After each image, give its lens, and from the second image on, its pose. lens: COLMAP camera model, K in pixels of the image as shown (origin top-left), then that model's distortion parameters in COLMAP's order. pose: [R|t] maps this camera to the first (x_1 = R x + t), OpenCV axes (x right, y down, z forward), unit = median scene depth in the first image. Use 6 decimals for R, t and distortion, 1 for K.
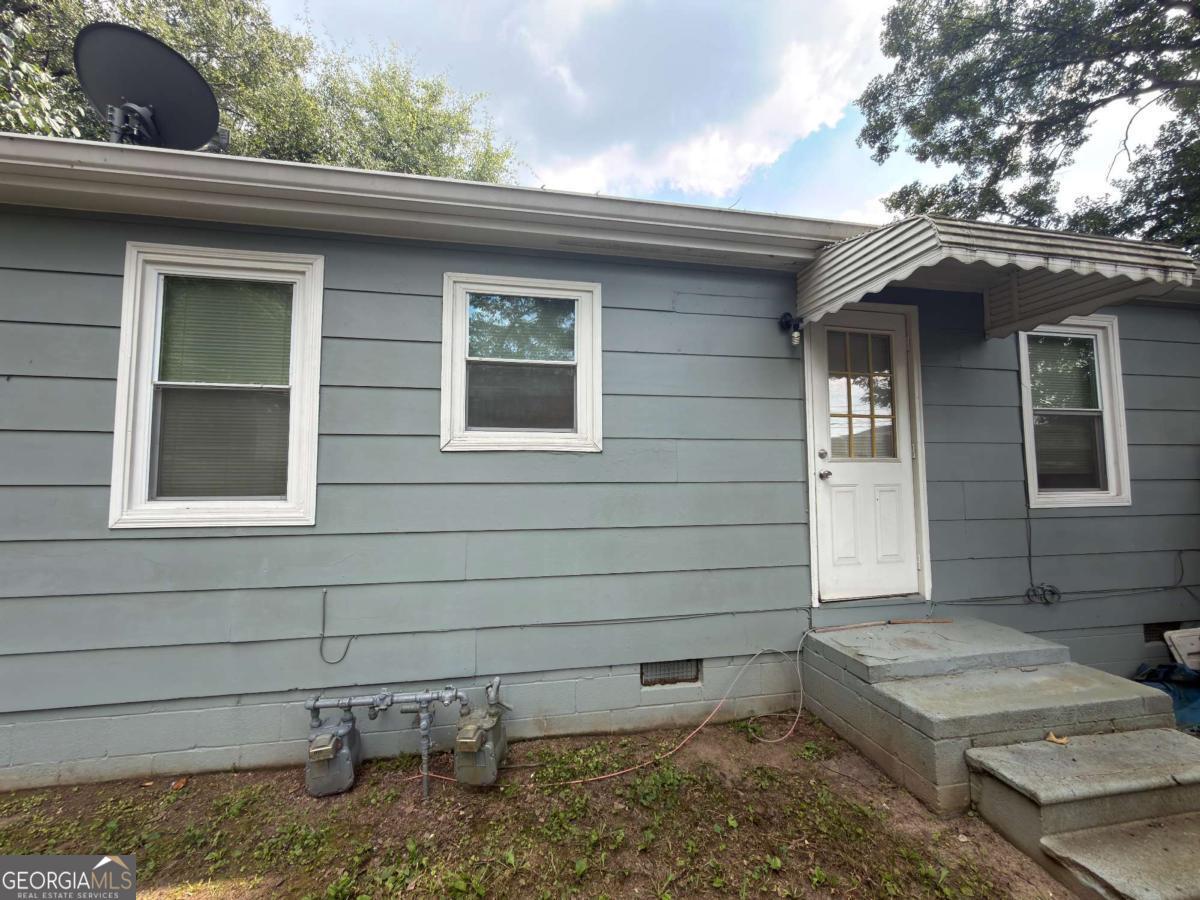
lens RADIAL K [[478.8, 0, 603.1], [0, 478.8, 449.1], [0, 0, 1]] dist [-0.000735, 0.000336]
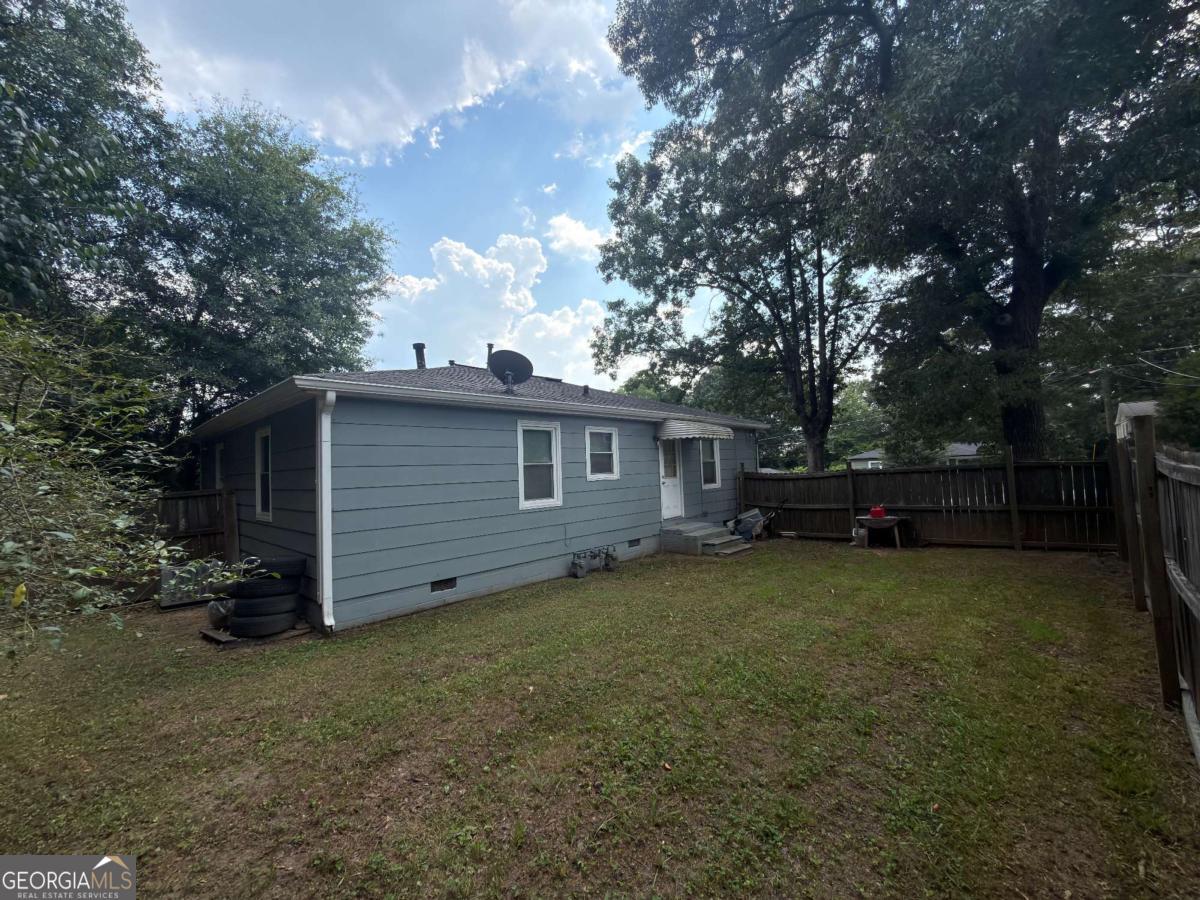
lens RADIAL K [[478.8, 0, 599.0], [0, 478.8, 453.7], [0, 0, 1]] dist [-0.000735, 0.000336]
pose [[0.808201, -0.005164, 0.588884, -2.042603], [-0.006308, 0.999828, 0.017424, -0.227197], [-0.588873, -0.017797, 0.808030, -1.582956]]
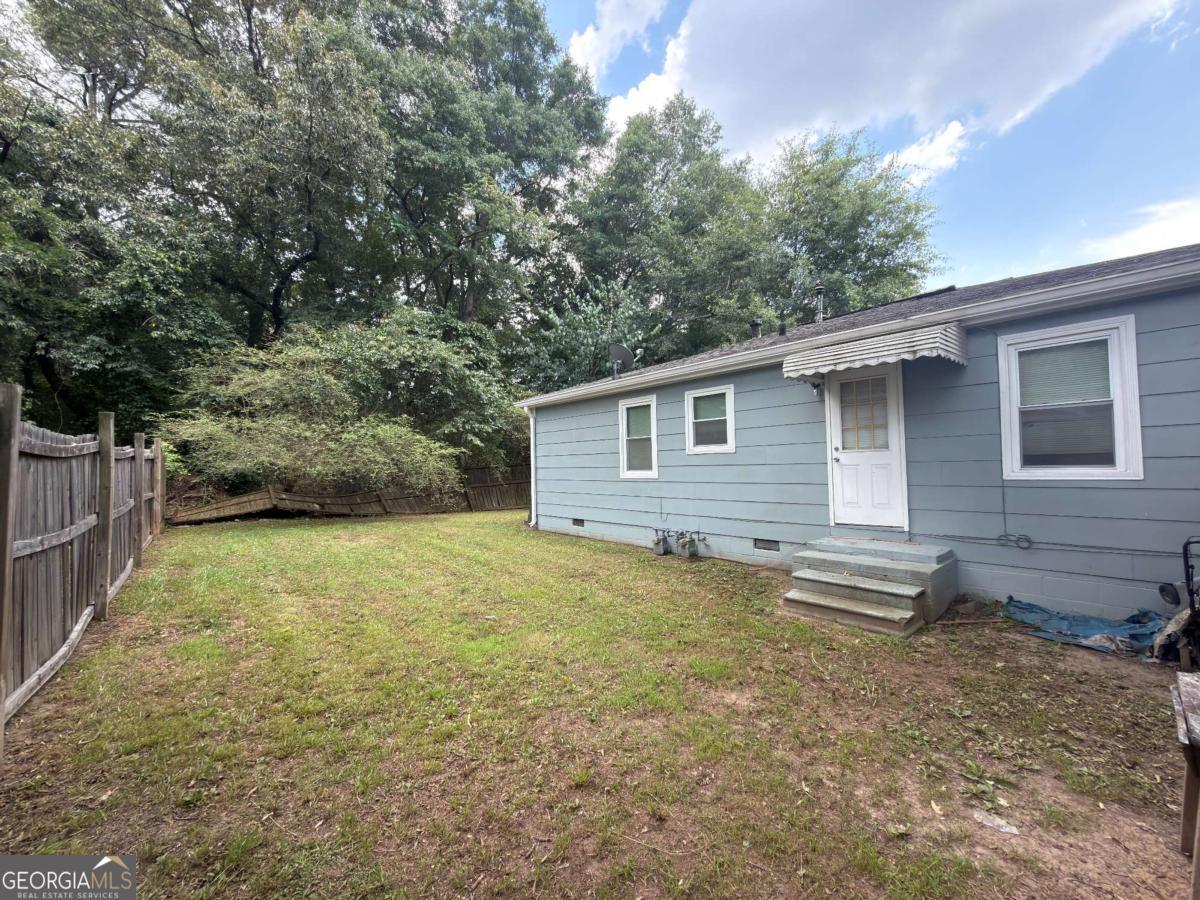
lens RADIAL K [[478.8, 0, 604.2], [0, 478.8, 451.8], [0, 0, 1]] dist [-0.000735, 0.000336]
pose [[0.516913, -0.030909, -0.855479, 1.741482], [0.077726, 0.996915, 0.010947, -0.077394], [0.852502, -0.072152, 0.517721, -0.861462]]
